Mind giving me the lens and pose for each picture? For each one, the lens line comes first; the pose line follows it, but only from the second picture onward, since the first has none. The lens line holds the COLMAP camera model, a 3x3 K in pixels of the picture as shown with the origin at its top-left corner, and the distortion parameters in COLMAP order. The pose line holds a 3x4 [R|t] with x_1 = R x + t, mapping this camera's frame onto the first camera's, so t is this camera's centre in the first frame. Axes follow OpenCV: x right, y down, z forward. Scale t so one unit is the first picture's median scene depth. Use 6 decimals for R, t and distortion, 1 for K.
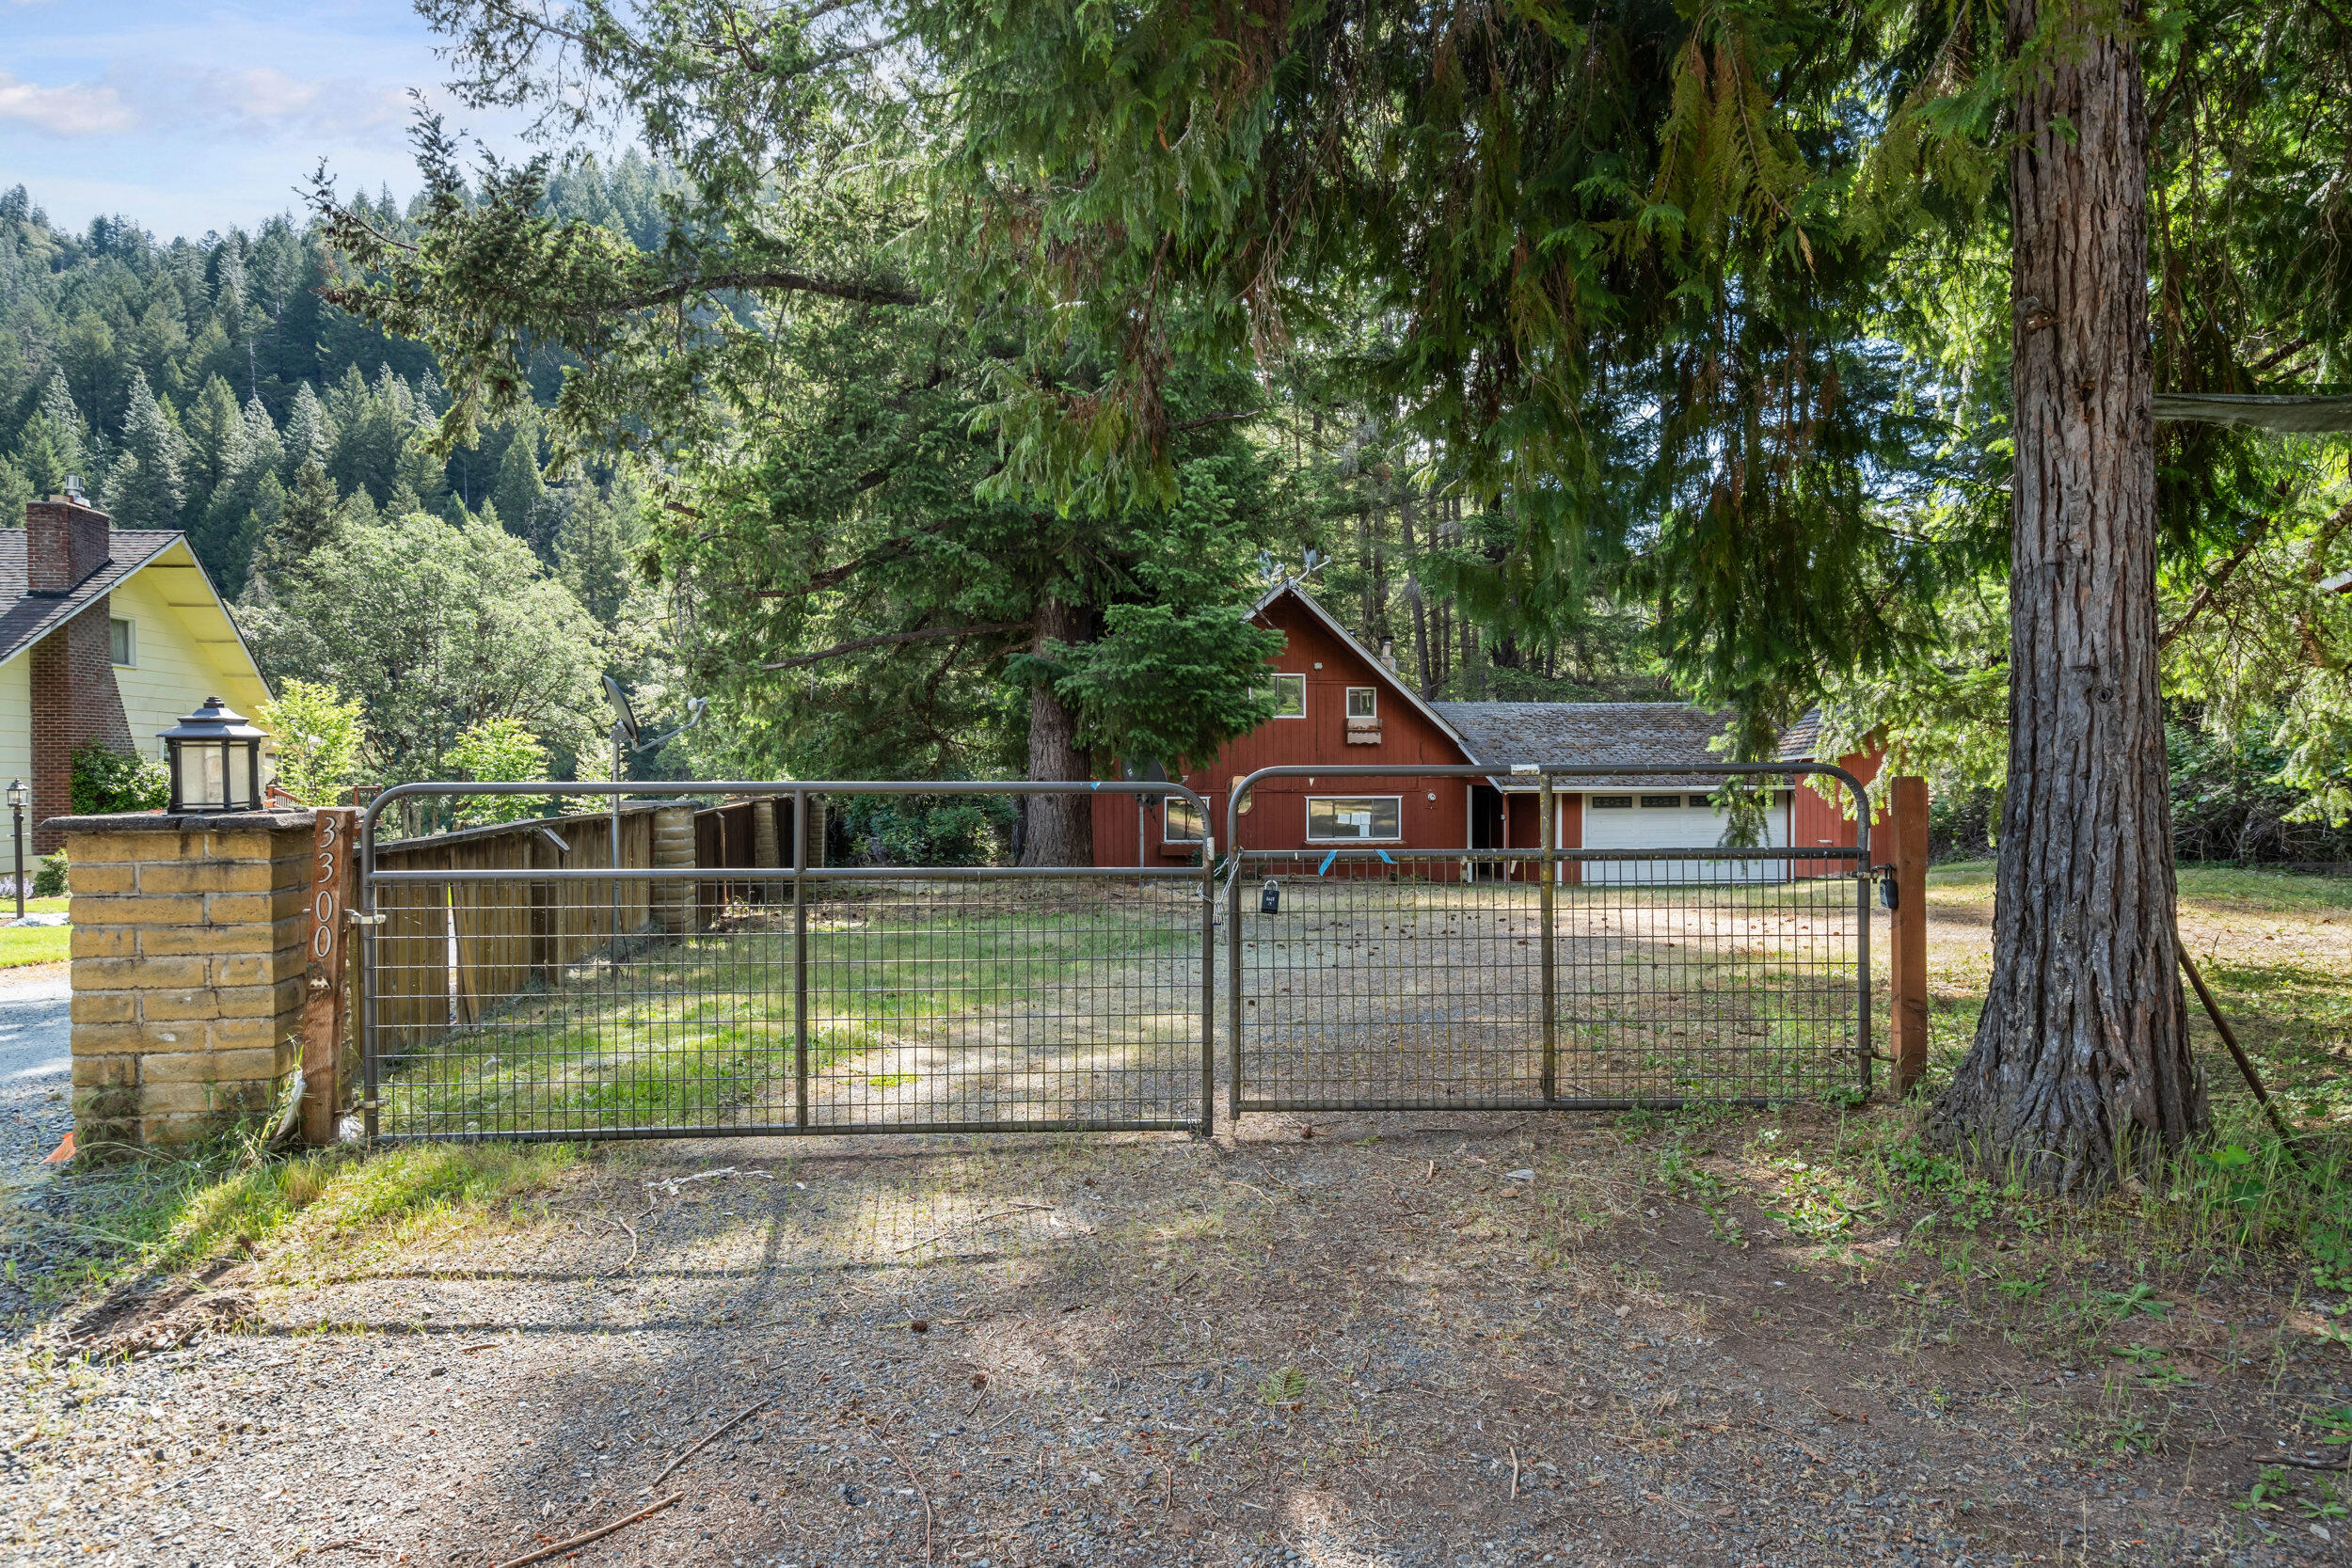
lens RADIAL K [[1351.9, 0, 1174.7], [0, 1351.9, 782.2], [0, 0, 1]] dist [-0.000139, 0.000013]
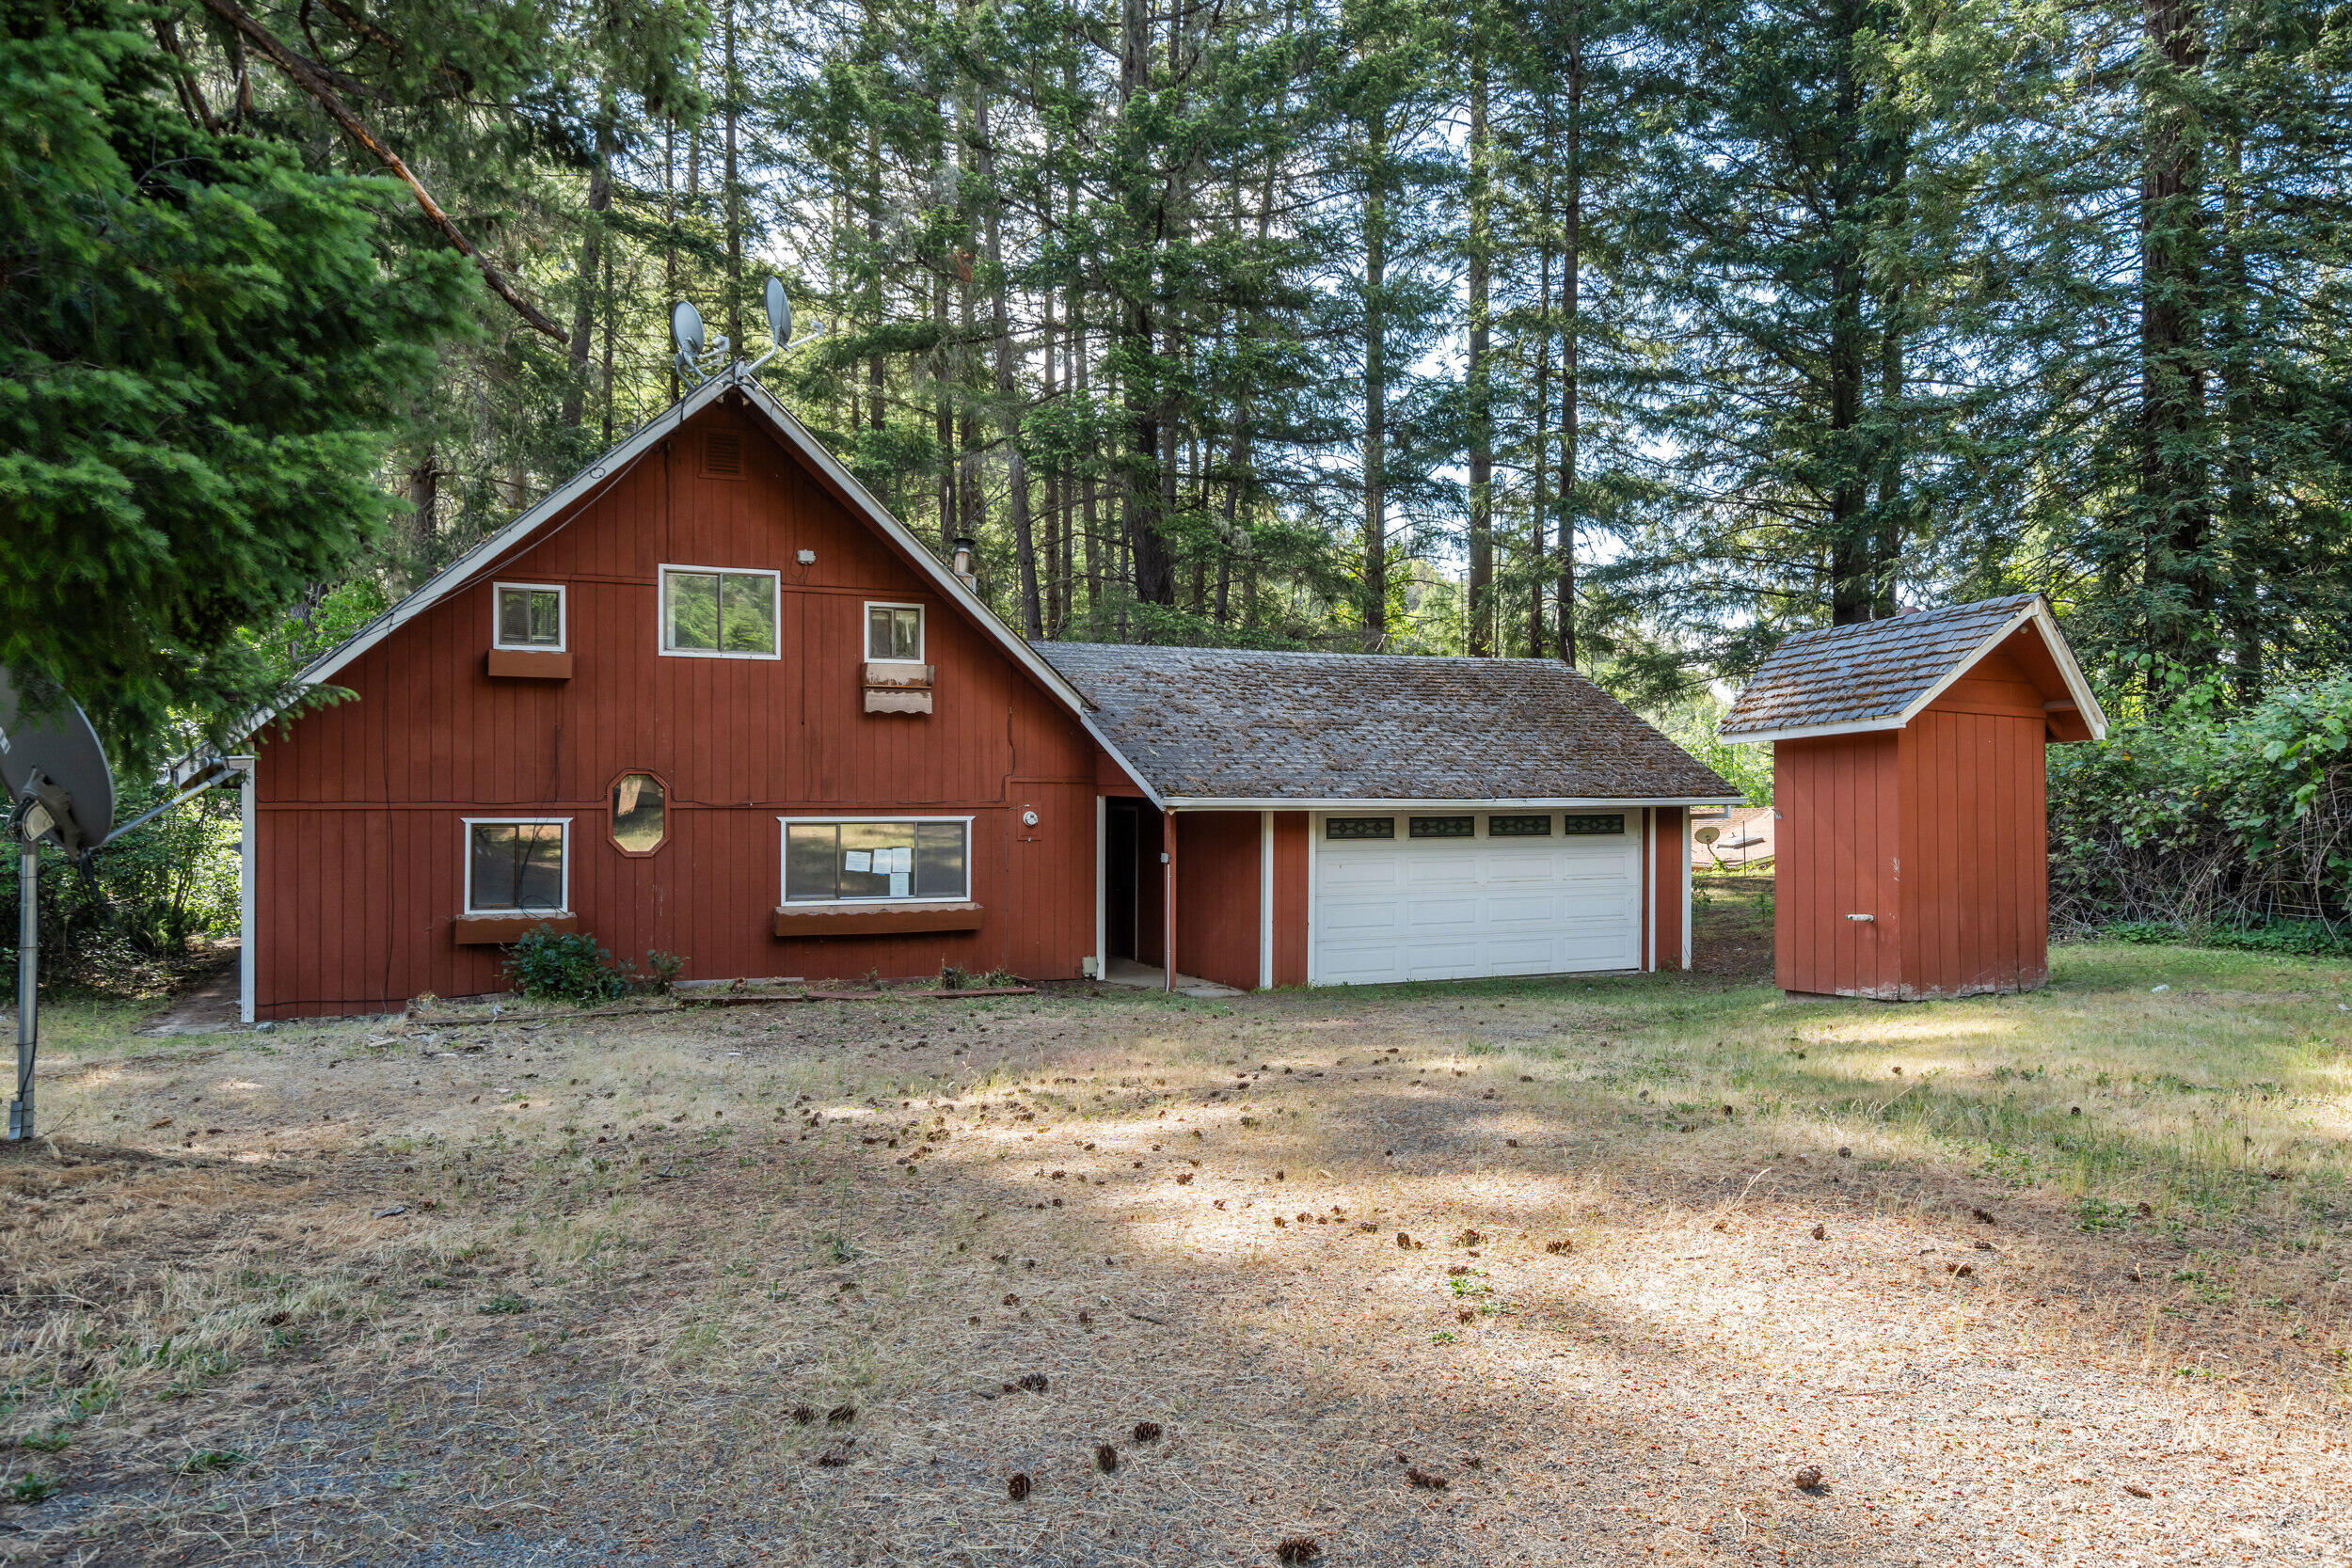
lens RADIAL K [[1103.1, 0, 1175.7], [0, 1103.1, 789.8], [0, 0, 1]] dist [-0.000291, 0.000220]
pose [[0.962655, 0.006446, 0.270654, 0.128194], [-0.003496, 0.999929, -0.011381, 0.004736], [-0.270708, 0.010010, 0.962609, 0.572214]]
